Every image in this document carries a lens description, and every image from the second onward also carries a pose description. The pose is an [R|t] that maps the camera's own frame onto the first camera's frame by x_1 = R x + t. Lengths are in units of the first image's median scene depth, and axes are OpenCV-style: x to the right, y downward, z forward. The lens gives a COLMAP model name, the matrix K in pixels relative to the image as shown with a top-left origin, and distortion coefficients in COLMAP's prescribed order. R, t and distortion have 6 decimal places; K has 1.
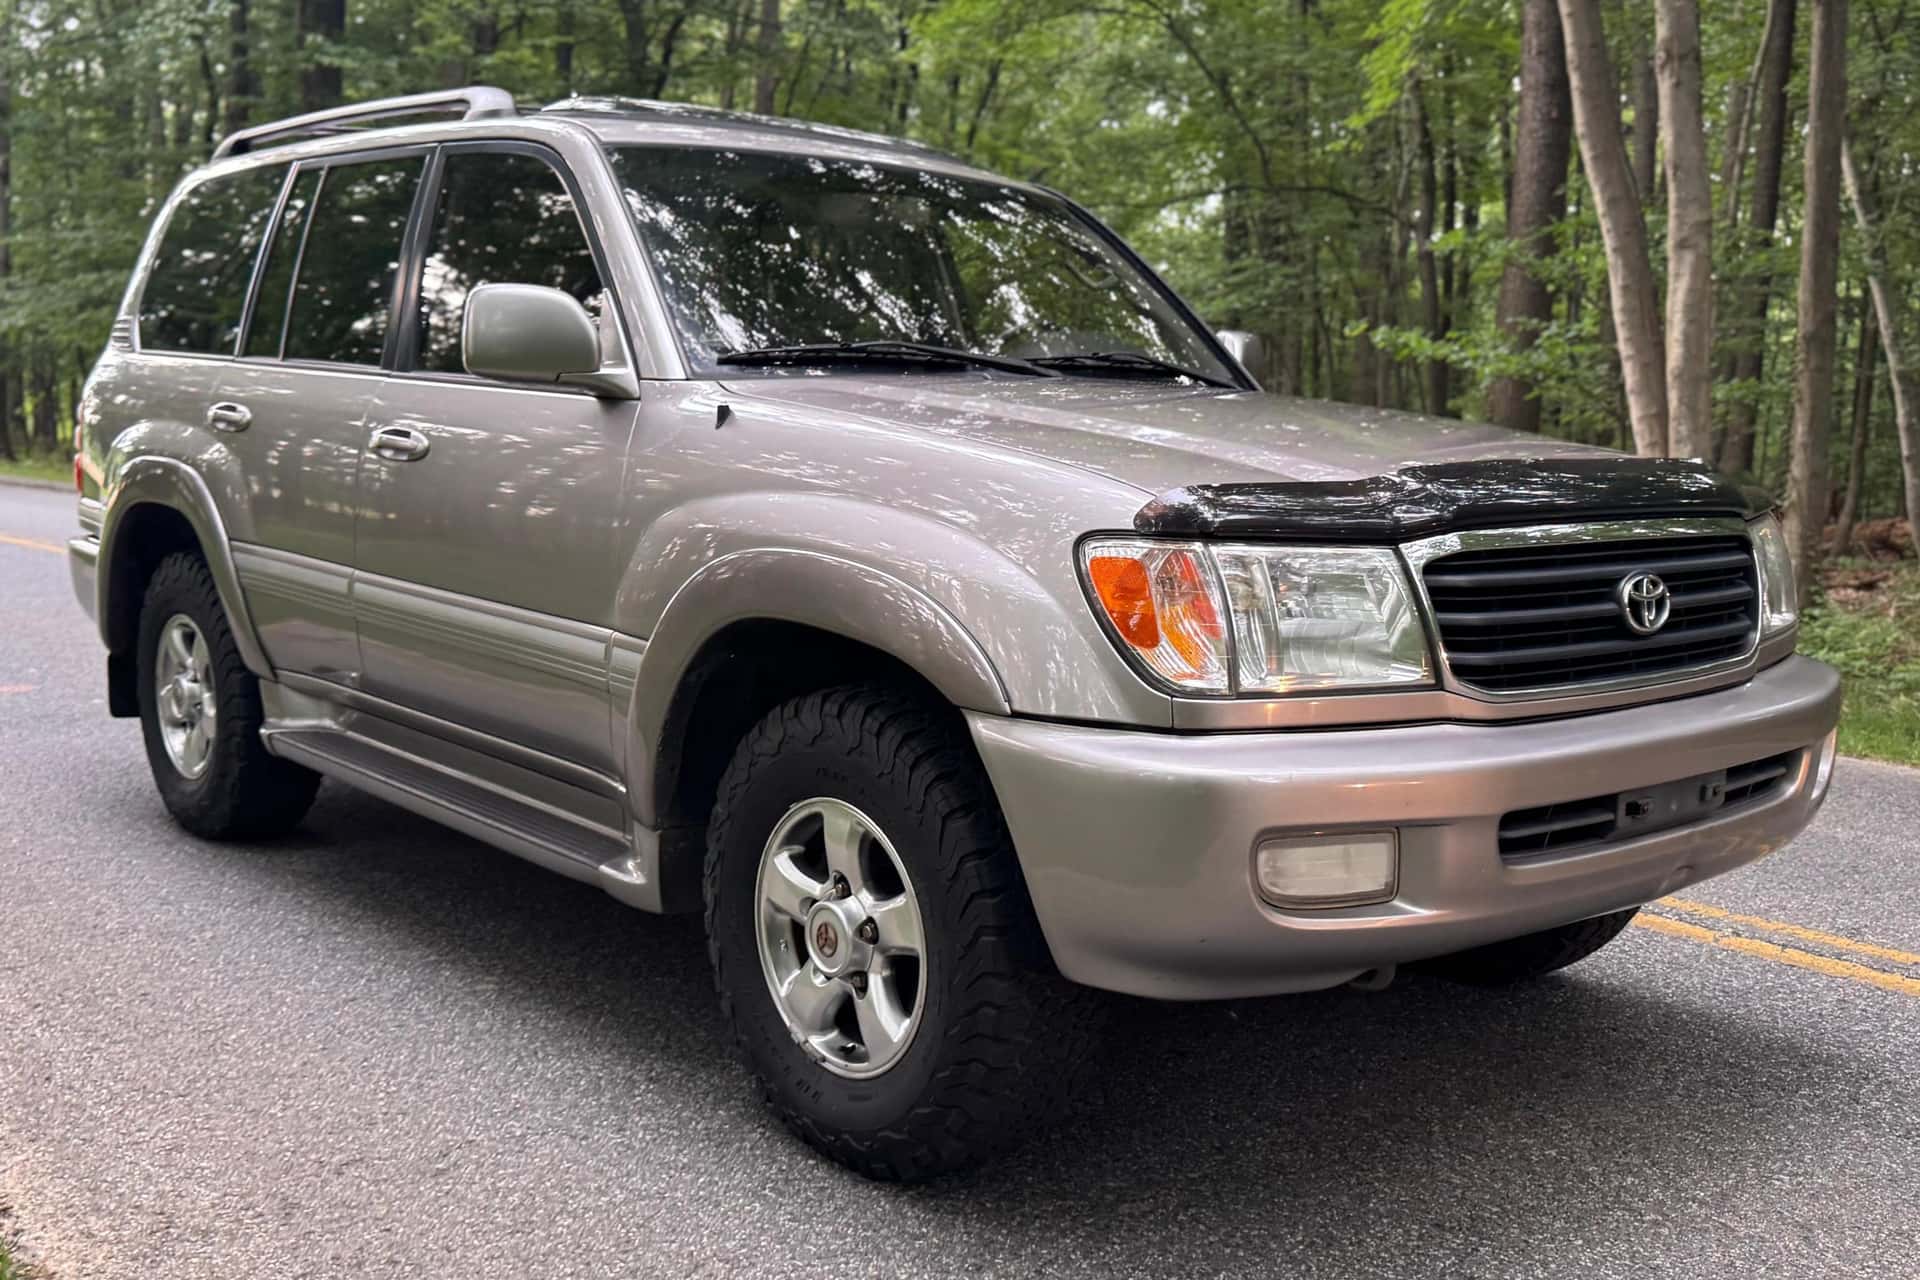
lens RADIAL K [[1765.3, 0, 980.5], [0, 1765.3, 639.4], [0, 0, 1]] dist [0.127847, 0.000803]
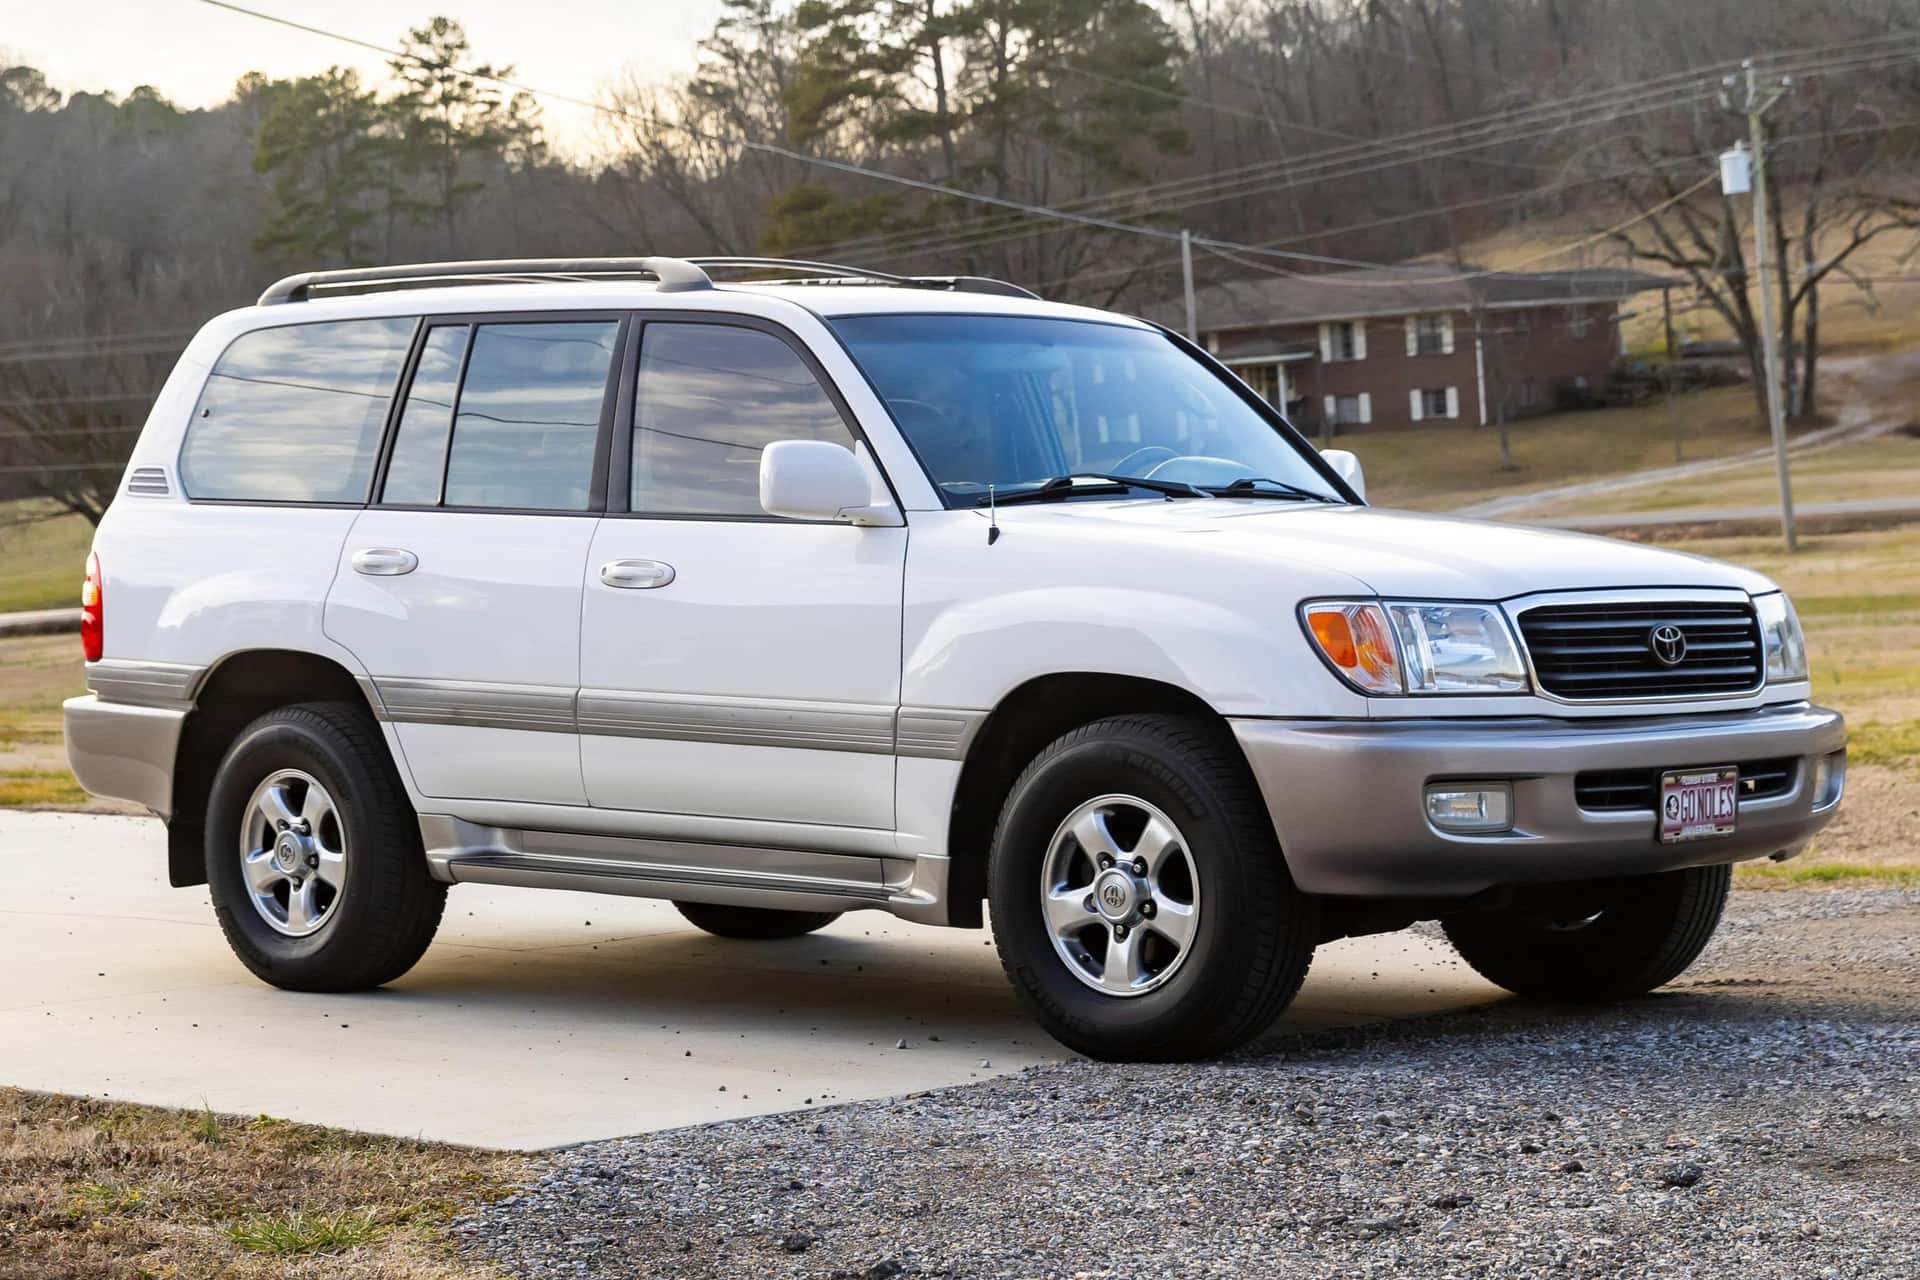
lens RADIAL K [[4066.1, 0, 960.0], [0, 4066.1, 640.0], [0, 0, 1]] dist [0.072208, 0.014853]
pose [[0.993955, -0.029431, 0.105772, -0.530094], [0.040838, 0.993382, -0.107356, 0.296947], [-0.101912, 0.111026, 0.988578, -2.131542]]
